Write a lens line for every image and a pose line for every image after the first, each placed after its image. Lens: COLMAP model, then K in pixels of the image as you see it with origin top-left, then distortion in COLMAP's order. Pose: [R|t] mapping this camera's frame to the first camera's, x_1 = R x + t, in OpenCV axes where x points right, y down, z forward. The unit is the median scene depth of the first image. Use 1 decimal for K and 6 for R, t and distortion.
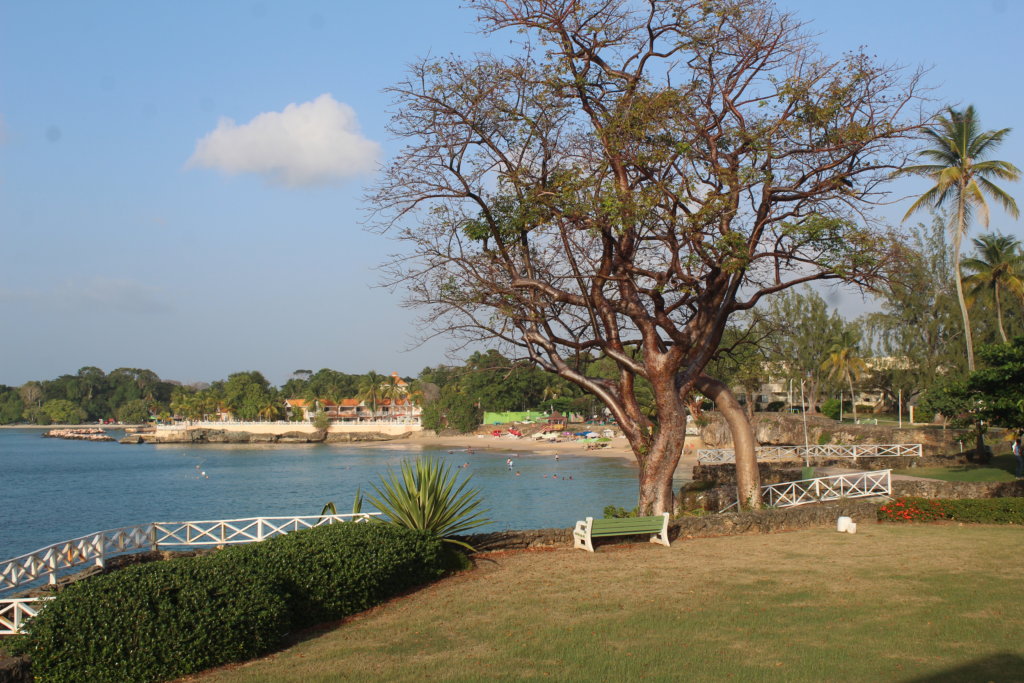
lens RADIAL K [[1429.2, 0, 512.0], [0, 1429.2, 341.5], [0, 0, 1]] dist [-0.109970, 0.399930]
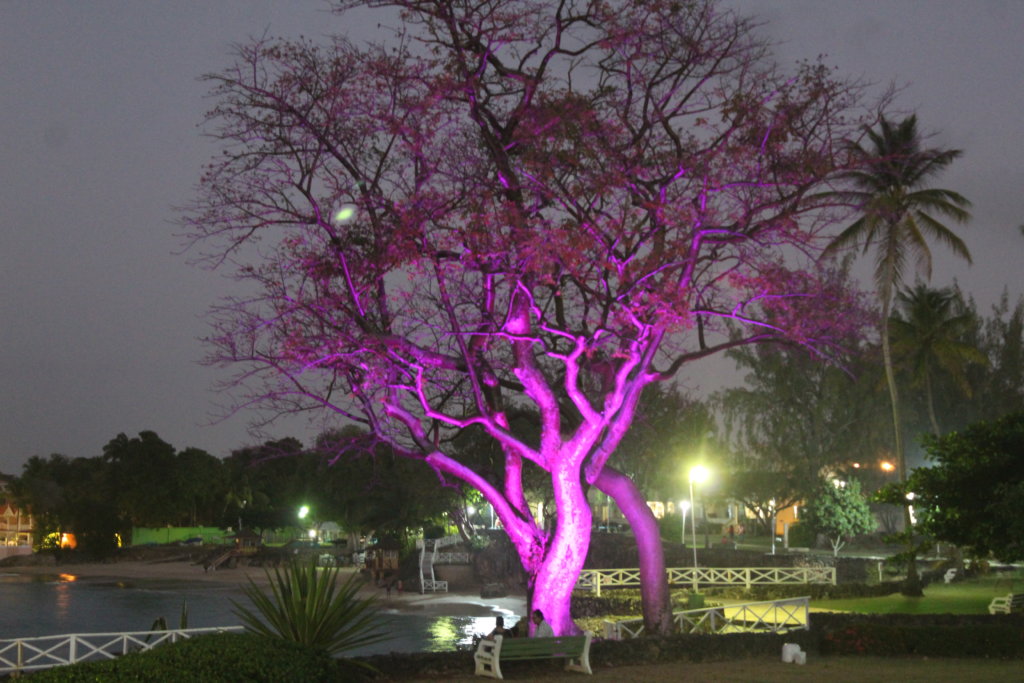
lens RADIAL K [[2253.4, 0, 512.0], [0, 2253.4, 341.5], [0, 0, 1]] dist [-0.009974, 0.374865]
pose [[0.984270, 0.028118, 0.174418, -0.135696], [-0.021539, 0.998987, -0.039498, 0.007317], [-0.175352, 0.035120, 0.983879, -0.205617]]
